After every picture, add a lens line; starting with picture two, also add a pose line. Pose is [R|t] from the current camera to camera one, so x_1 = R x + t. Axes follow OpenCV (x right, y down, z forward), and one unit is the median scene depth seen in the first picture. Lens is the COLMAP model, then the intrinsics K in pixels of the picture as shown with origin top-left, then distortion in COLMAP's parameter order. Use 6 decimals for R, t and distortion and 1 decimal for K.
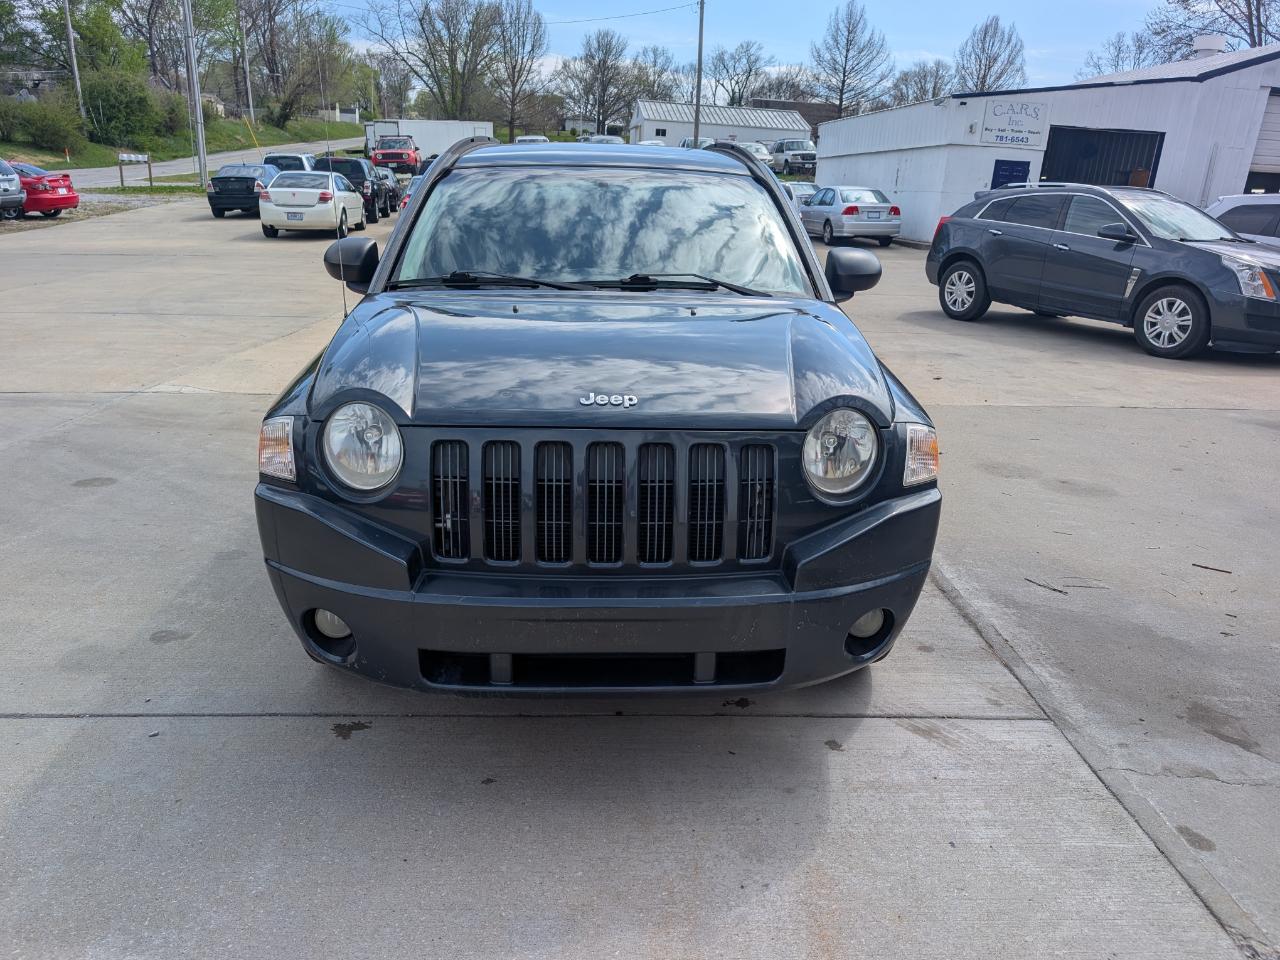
lens RADIAL K [[929.9, 0, 640.0], [0, 929.9, 480.0], [0, 0, 1]] dist [0.018405, -0.008845]
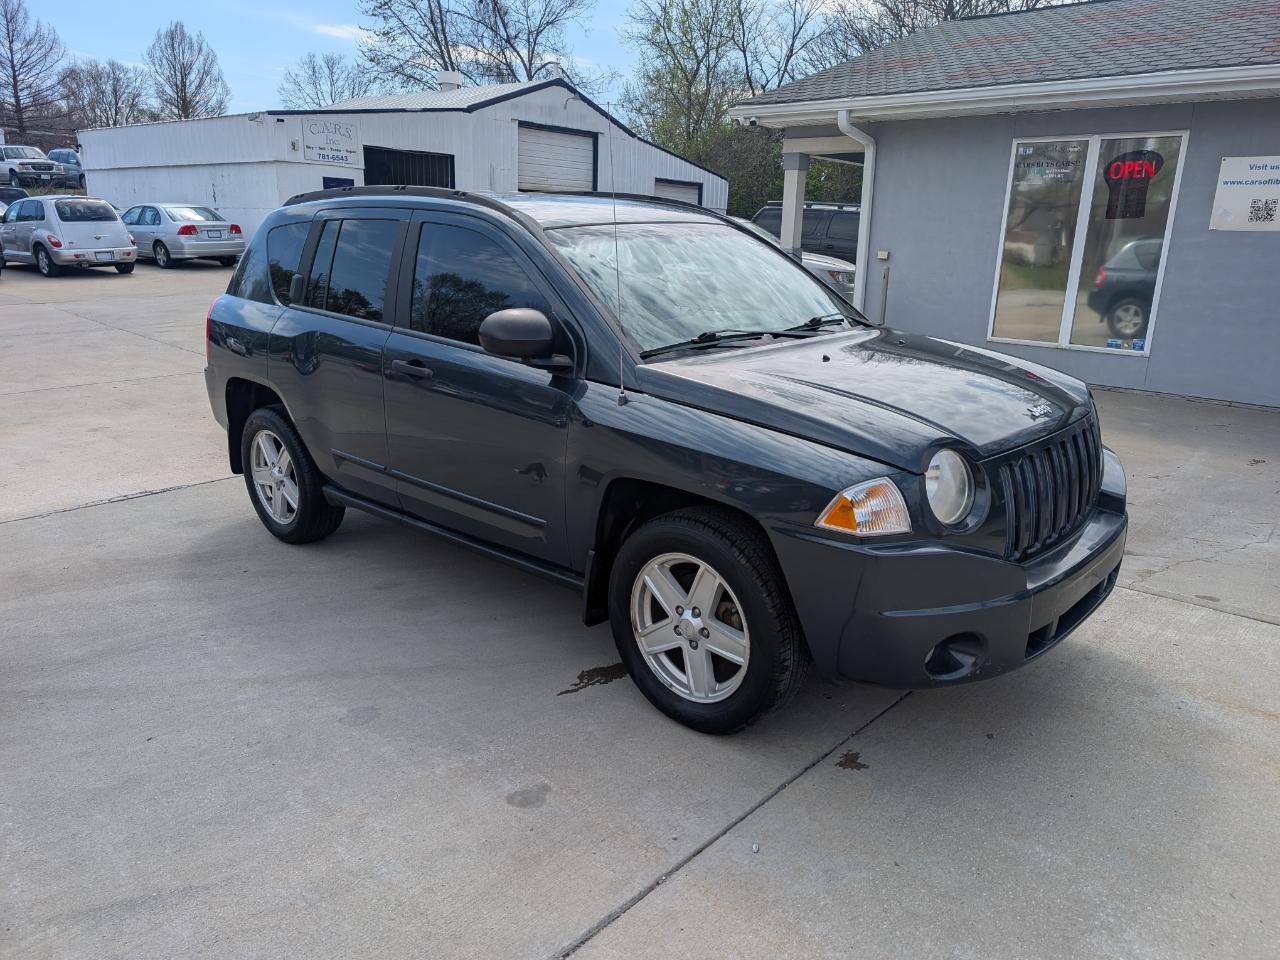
lens RADIAL K [[918.0, 0, 652.1], [0, 918.0, 488.0], [0, 0, 1]] dist [0.018783, -0.011163]
pose [[0.702759, -0.222519, 0.675733, -0.120719], [0.220992, 0.971118, 0.089959, -0.019922], [-0.676234, 0.086113, 0.731637, 0.038182]]
